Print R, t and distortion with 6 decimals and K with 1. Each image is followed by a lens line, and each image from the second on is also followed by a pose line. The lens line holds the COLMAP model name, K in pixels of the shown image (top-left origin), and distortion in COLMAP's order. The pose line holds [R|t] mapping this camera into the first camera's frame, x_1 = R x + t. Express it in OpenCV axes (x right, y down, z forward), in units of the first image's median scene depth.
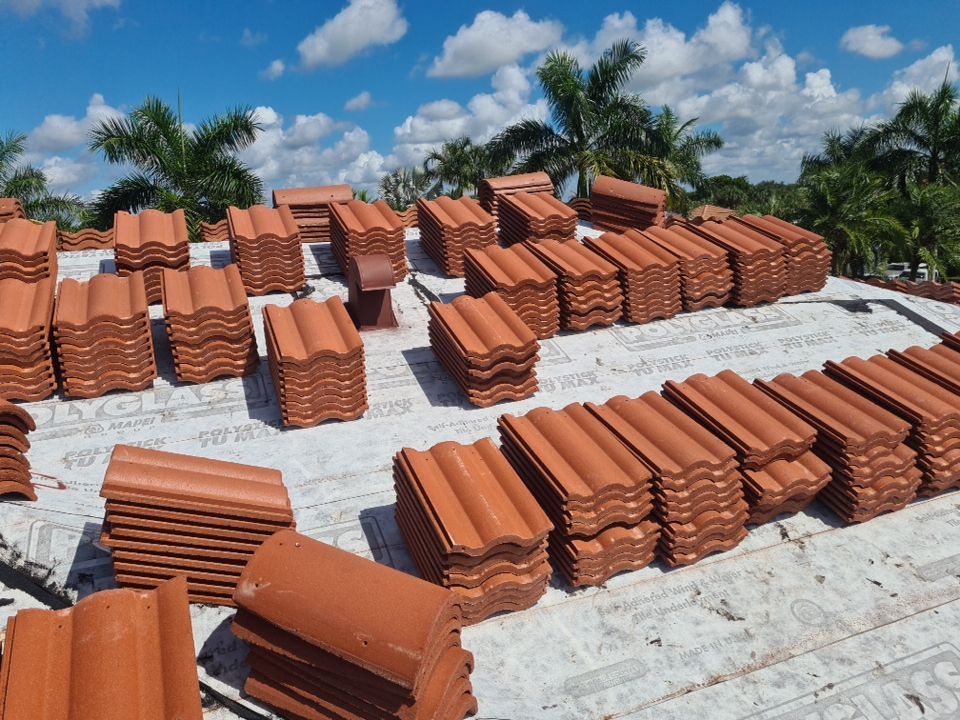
lens RADIAL K [[718.4, 0, 490.7], [0, 718.4, 357.8], [0, 0, 1]] dist [0.052667, -0.034328]
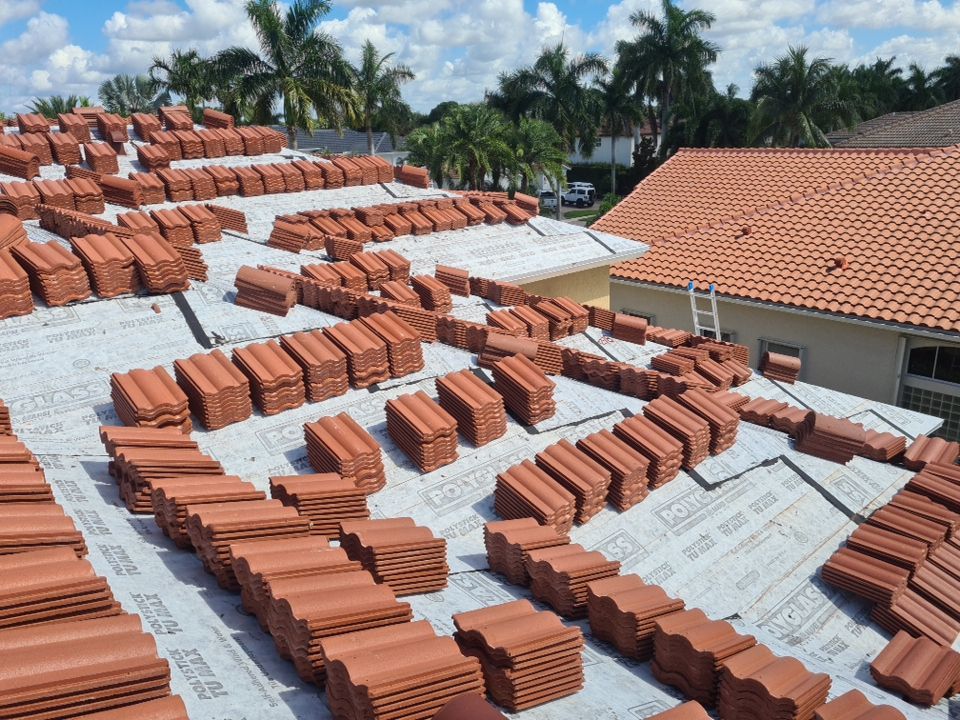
lens RADIAL K [[718.4, 0, 490.7], [0, 718.4, 357.8], [0, 0, 1]] dist [0.052667, -0.034328]
pose [[0.948035, -0.059129, 0.312624, 0.289272], [0.026532, 0.993849, 0.107516, 0.466931], [-0.317058, -0.093634, 0.943773, -2.266048]]
